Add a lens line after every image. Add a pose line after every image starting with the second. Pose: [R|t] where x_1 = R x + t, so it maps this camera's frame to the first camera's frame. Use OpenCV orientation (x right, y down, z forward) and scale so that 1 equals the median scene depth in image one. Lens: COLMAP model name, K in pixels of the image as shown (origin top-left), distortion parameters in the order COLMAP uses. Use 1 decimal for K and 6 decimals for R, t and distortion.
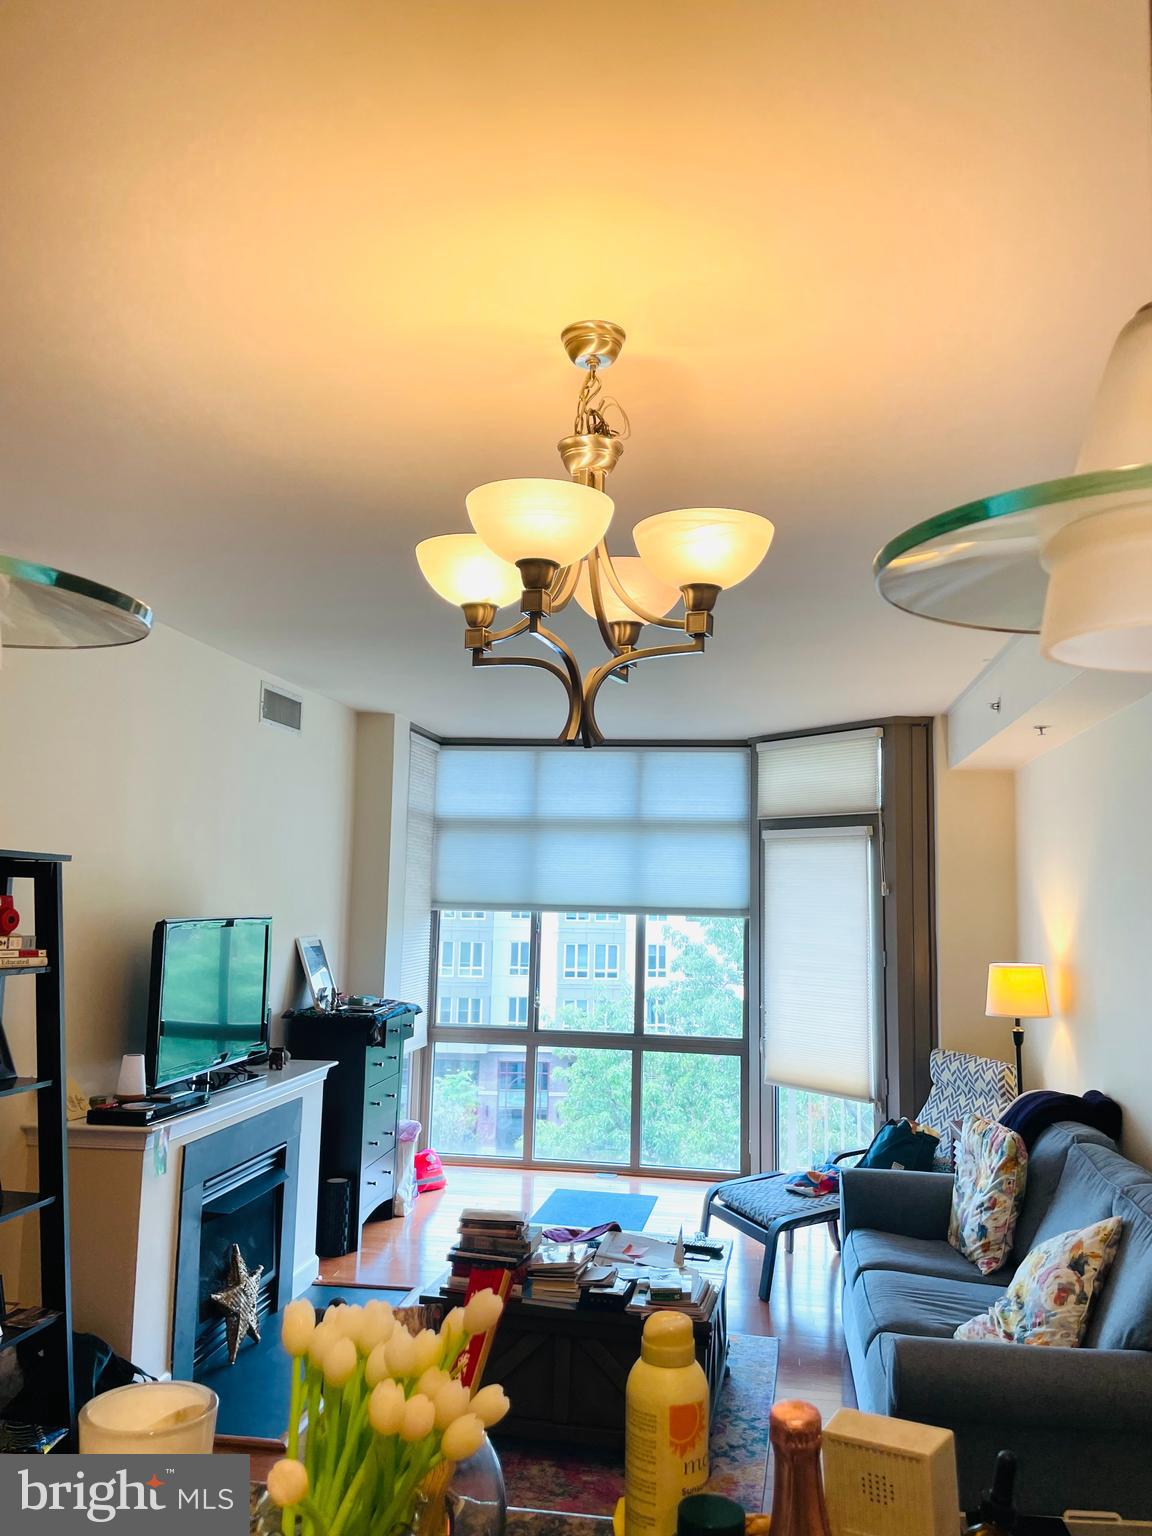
lens RADIAL K [[1176.2, 0, 577.3], [0, 1176.2, 770.1], [0, 0, 1]] dist [0.039992, -0.046503]
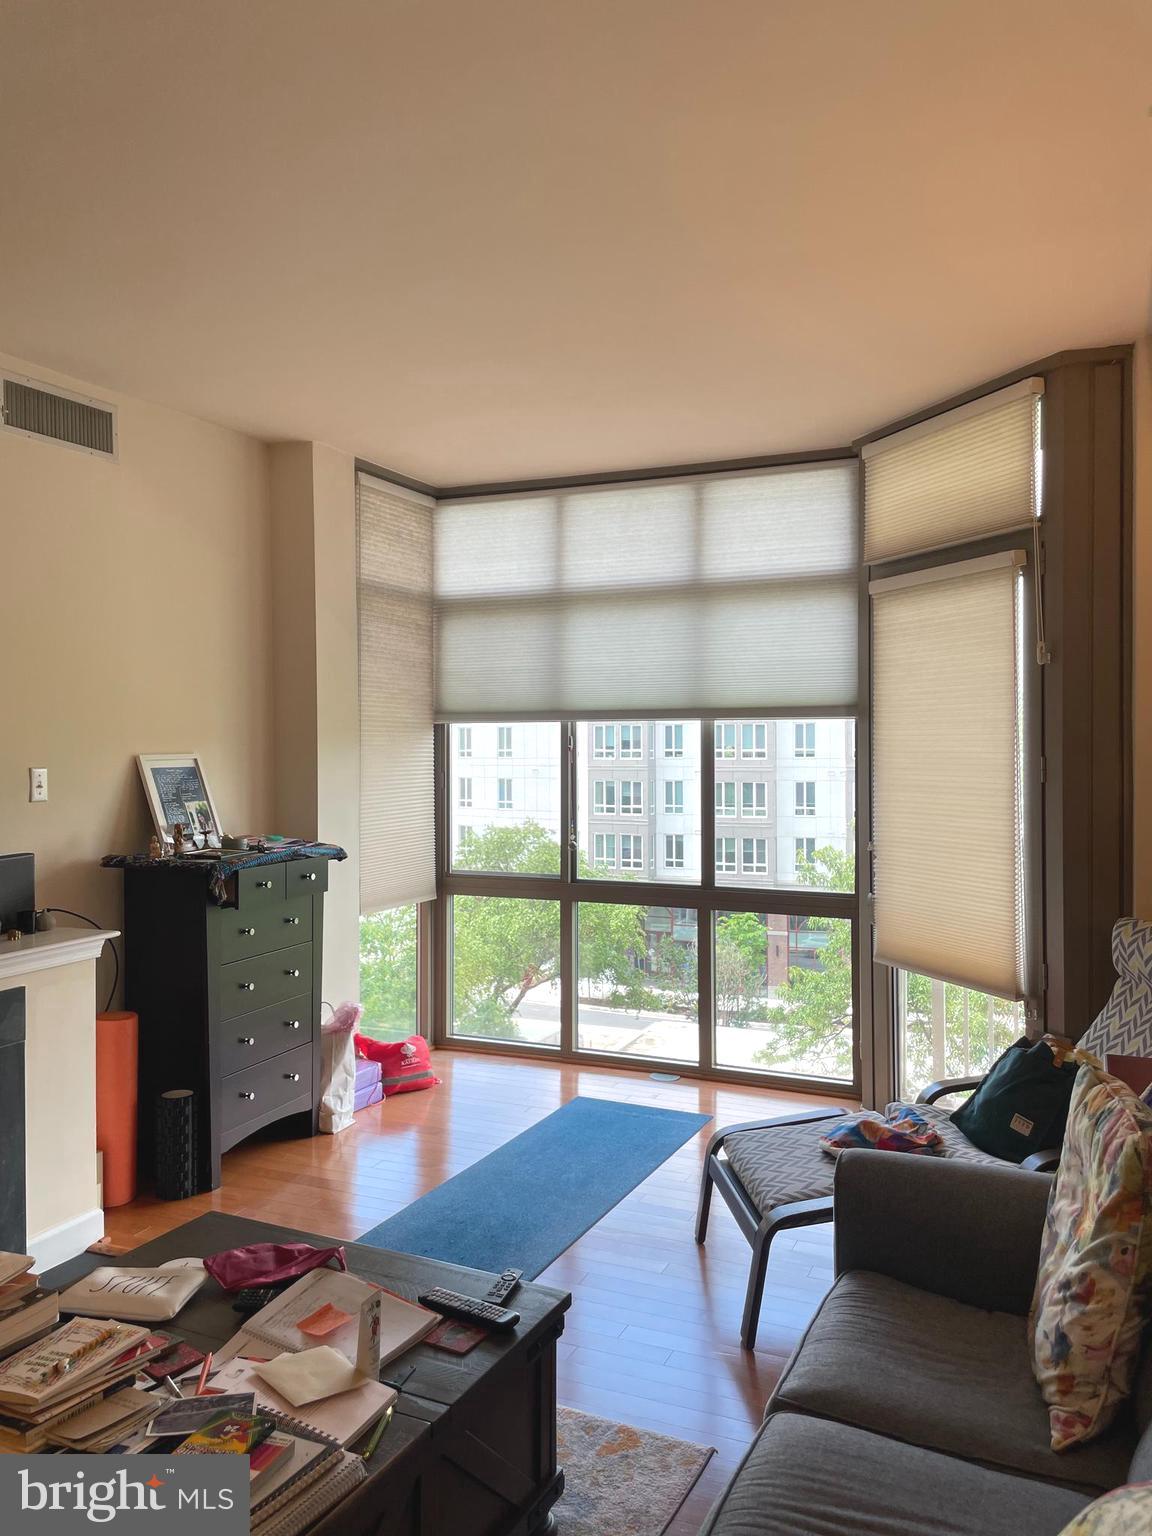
lens RADIAL K [[1176.2, 0, 574.2], [0, 1176.2, 759.9], [0, 0, 1]] dist [0.039992, -0.046503]
pose [[0.965731, -0.023003, -0.258525, 0.166340], [0.054765, 0.991698, 0.116340, 0.064387], [0.253703, -0.126511, 0.958973, 0.324117]]
